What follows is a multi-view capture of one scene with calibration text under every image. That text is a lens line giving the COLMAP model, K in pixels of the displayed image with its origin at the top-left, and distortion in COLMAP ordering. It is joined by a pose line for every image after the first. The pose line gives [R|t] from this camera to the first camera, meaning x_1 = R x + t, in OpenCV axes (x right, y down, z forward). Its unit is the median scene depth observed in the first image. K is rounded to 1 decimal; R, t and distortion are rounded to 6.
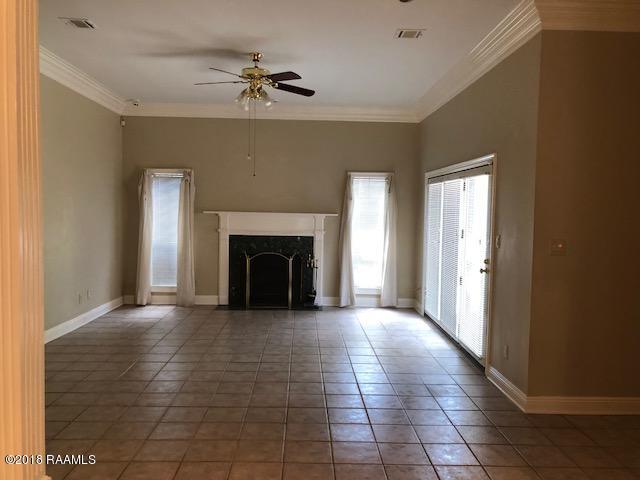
lens RADIAL K [[522.4, 0, 320.1], [0, 522.4, 238.9], [0, 0, 1]] dist [0.063778, 0.002906]
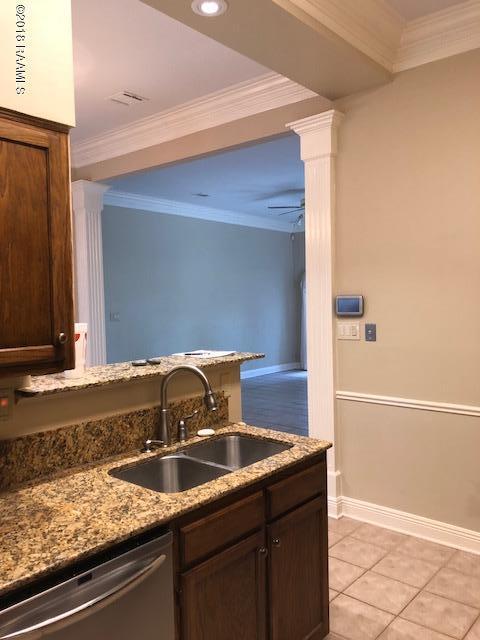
lens RADIAL K [[522.4, 0, 240.3], [0, 522.4, 320.4], [0, 0, 1]] dist [0.063778, 0.002906]
pose [[0.737640, -0.000019, -0.675194, 0.493074], [-0.010503, 0.999879, -0.011502, 0.017393], [0.675113, 0.015576, 0.737550, -0.118624]]
